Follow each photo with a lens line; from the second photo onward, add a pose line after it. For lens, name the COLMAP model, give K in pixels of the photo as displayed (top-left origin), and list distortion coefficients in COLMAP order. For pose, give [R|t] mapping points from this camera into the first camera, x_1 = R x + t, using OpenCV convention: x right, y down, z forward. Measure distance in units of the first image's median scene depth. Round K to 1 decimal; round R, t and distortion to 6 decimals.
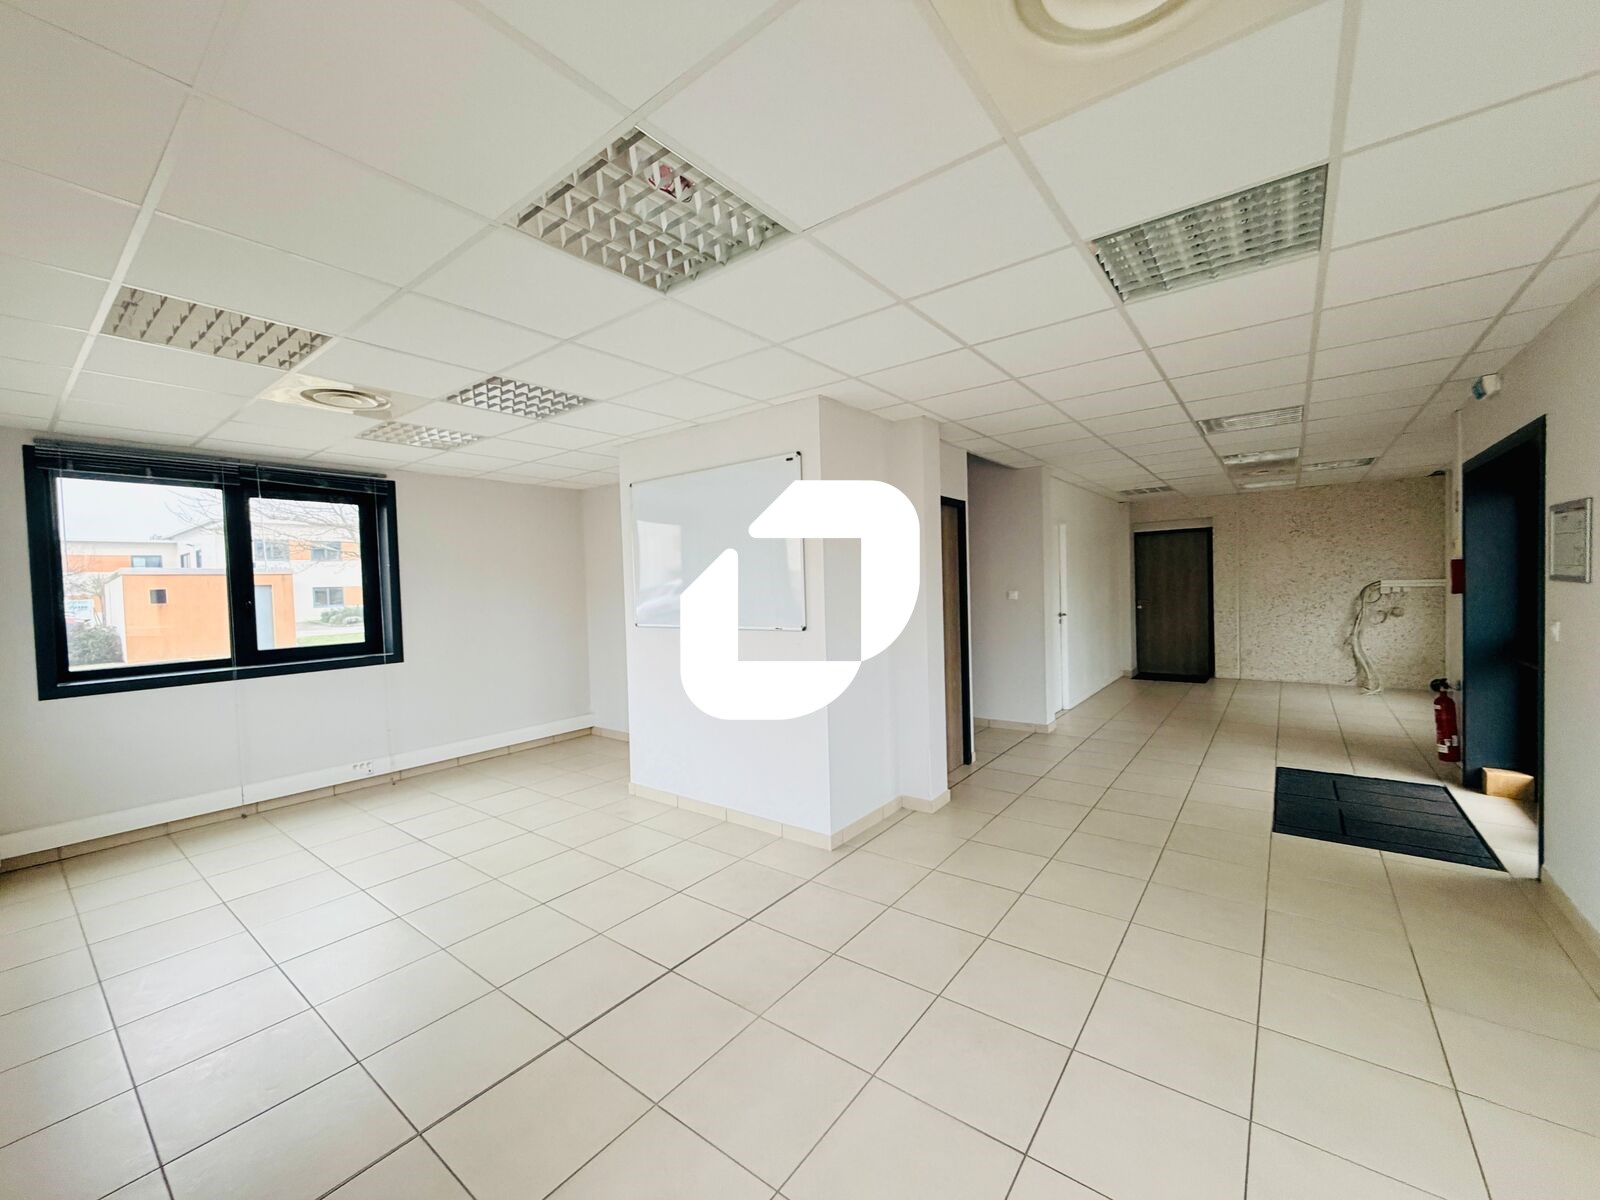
lens RADIAL K [[637.6, 0, 790.2], [0, 637.6, 602.5], [0, 0, 1]] dist [0.001100, 0.000040]
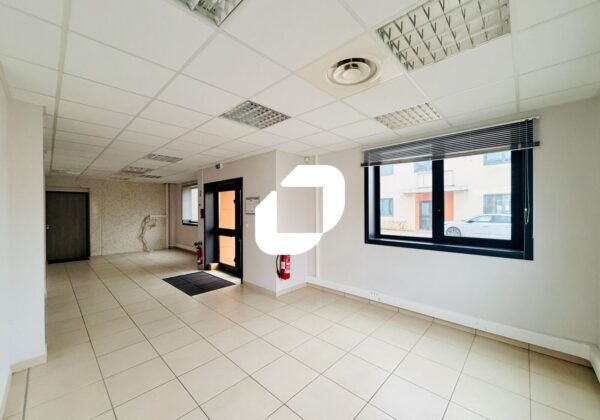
lens RADIAL K [[238.1, 0, 301.0], [0, 238.1, 211.8], [0, 0, 1]] dist [-0.000182, -0.000245]
pose [[0.088787, 0.023763, 0.995767, -0.157906], [0.030335, 0.999187, -0.026550, 0.000639], [-0.995589, 0.032564, 0.087994, 0.167823]]
